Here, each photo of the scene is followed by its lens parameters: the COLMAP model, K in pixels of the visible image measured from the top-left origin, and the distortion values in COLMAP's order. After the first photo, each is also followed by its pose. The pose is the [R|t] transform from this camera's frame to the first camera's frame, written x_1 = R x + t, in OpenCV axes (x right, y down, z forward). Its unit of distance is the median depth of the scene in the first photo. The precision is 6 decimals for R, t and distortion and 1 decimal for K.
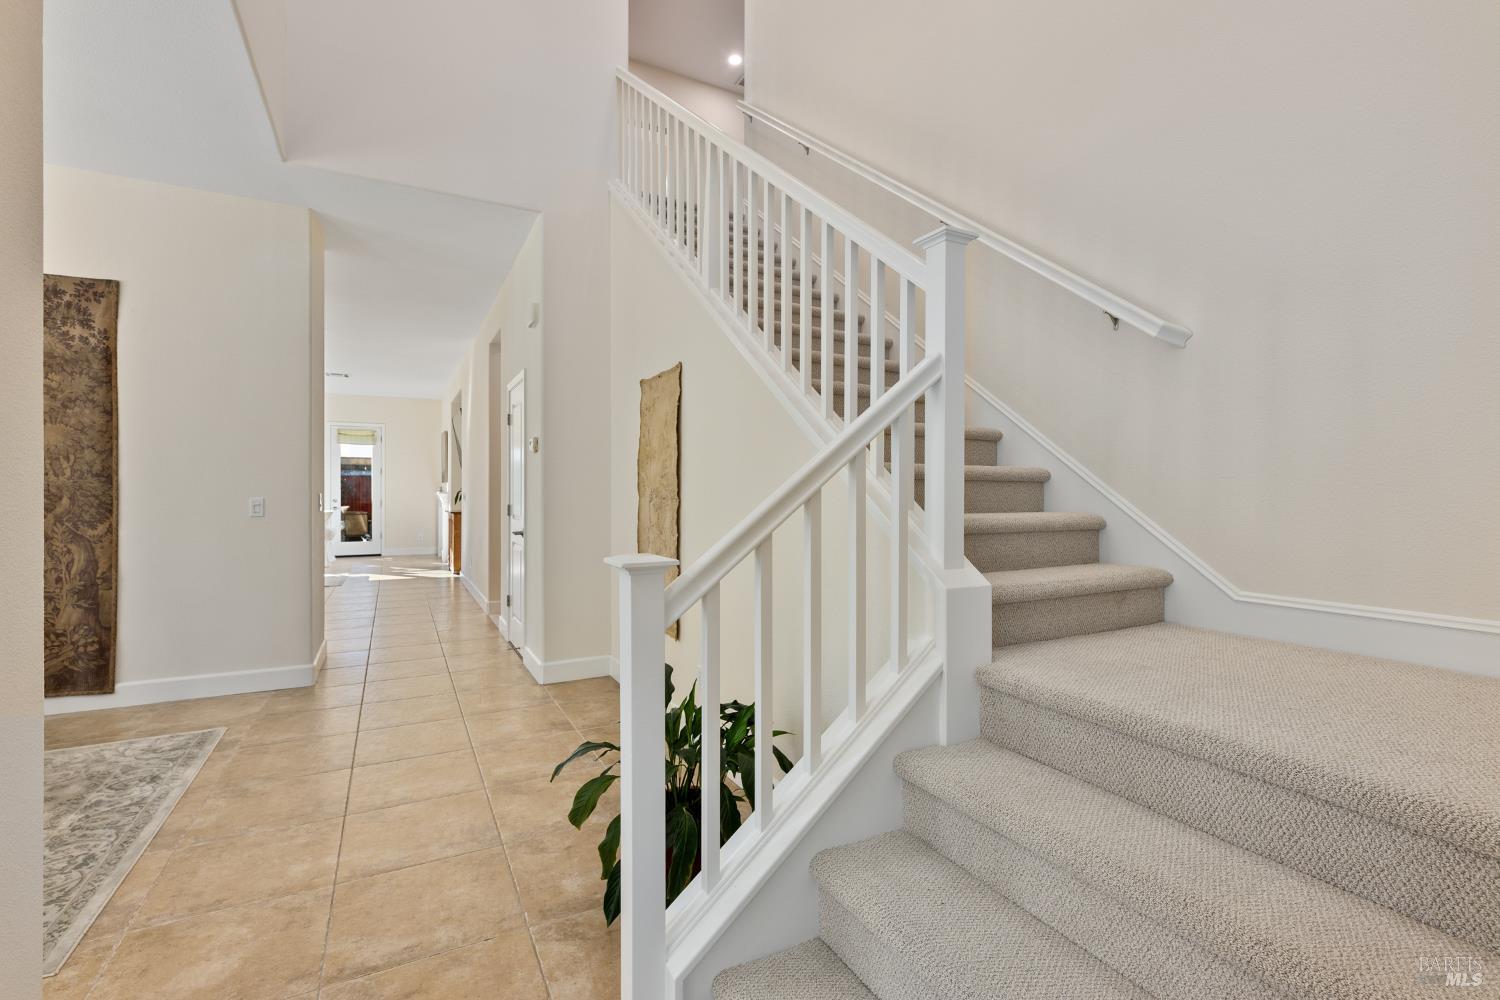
lens RADIAL K [[671.5, 0, 756.2], [0, 671.5, 494.0], [0, 0, 1]] dist [-0.000882, 0.000169]
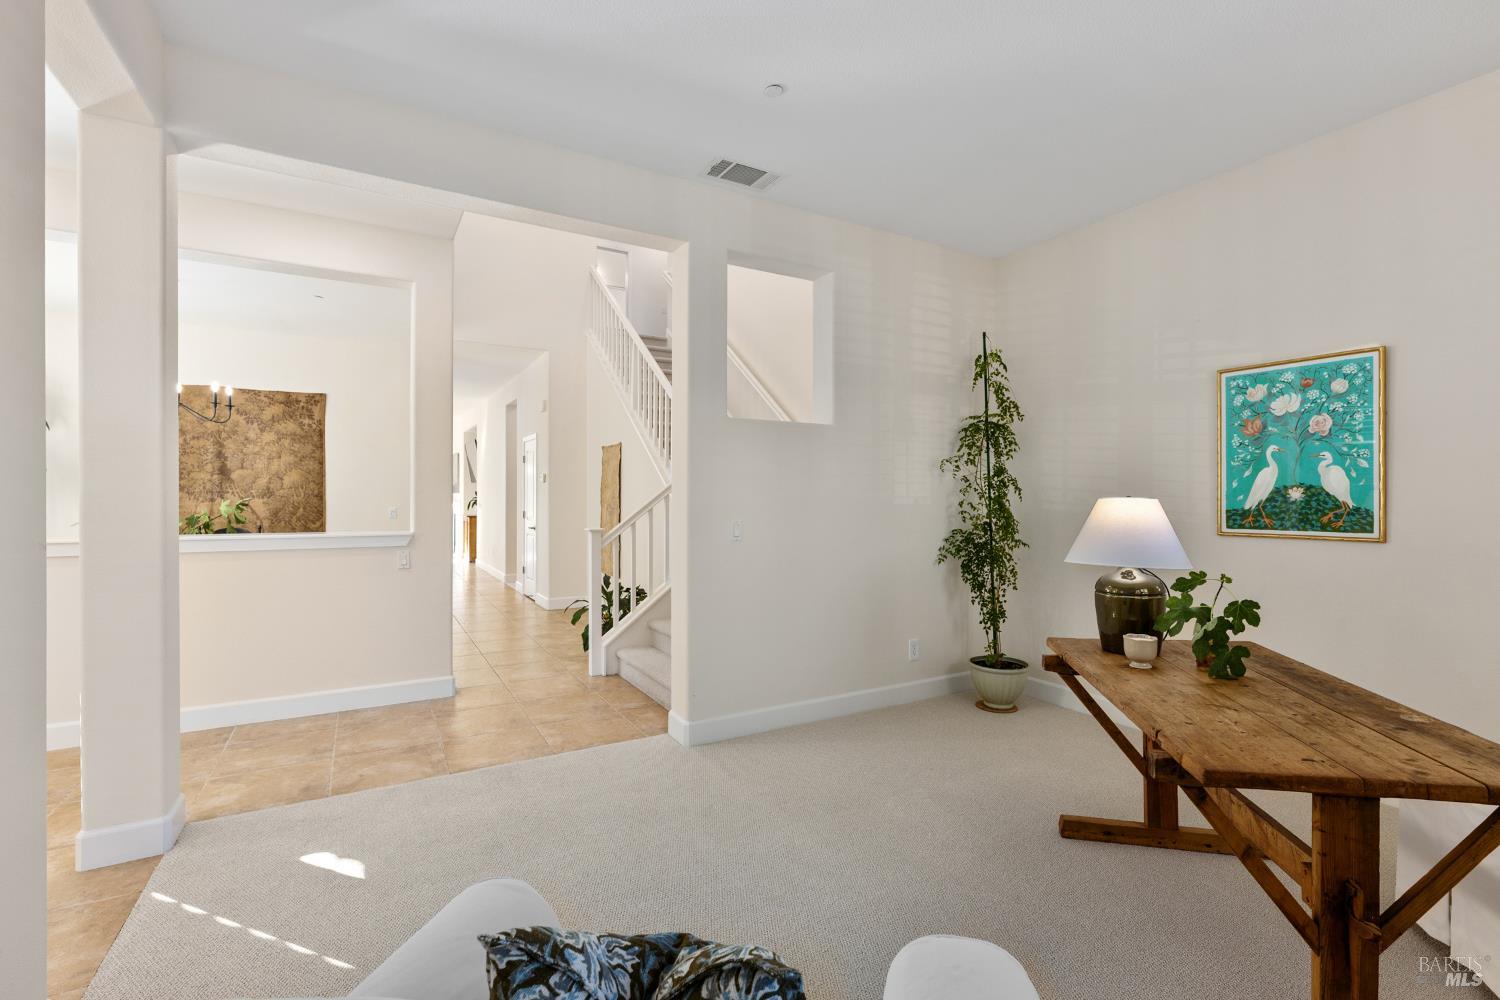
lens RADIAL K [[671.5, 0, 757.4], [0, 671.5, 503.2], [0, 0, 1]] dist [-0.000882, 0.000169]
pose [[0.999434, 0.001751, 0.033605, 0.273431], [-0.001963, 0.999978, 0.006275, -0.028410], [-0.033593, -0.006338, 0.999415, -1.231948]]
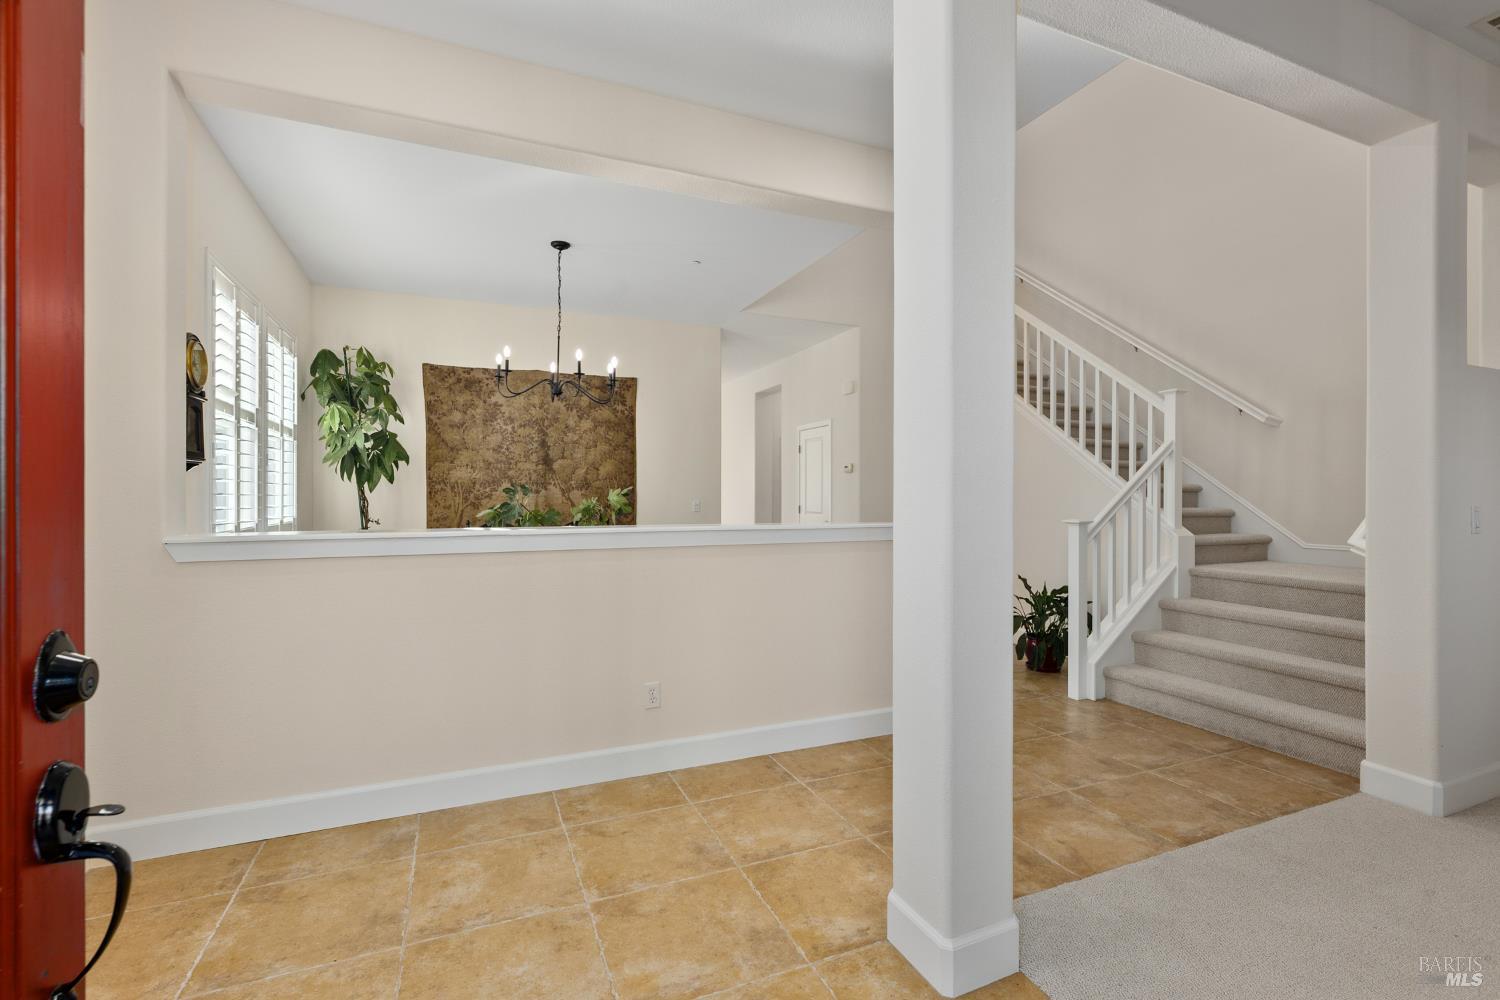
lens RADIAL K [[671.5, 0, 748.7], [0, 671.5, 504.0], [0, 0, 1]] dist [-0.000882, 0.000169]
pose [[0.996025, 0.000754, -0.089076, -0.646882], [0.000030, 0.999961, 0.008807, 0.000180], [0.089080, -0.008775, 0.995986, -0.971609]]
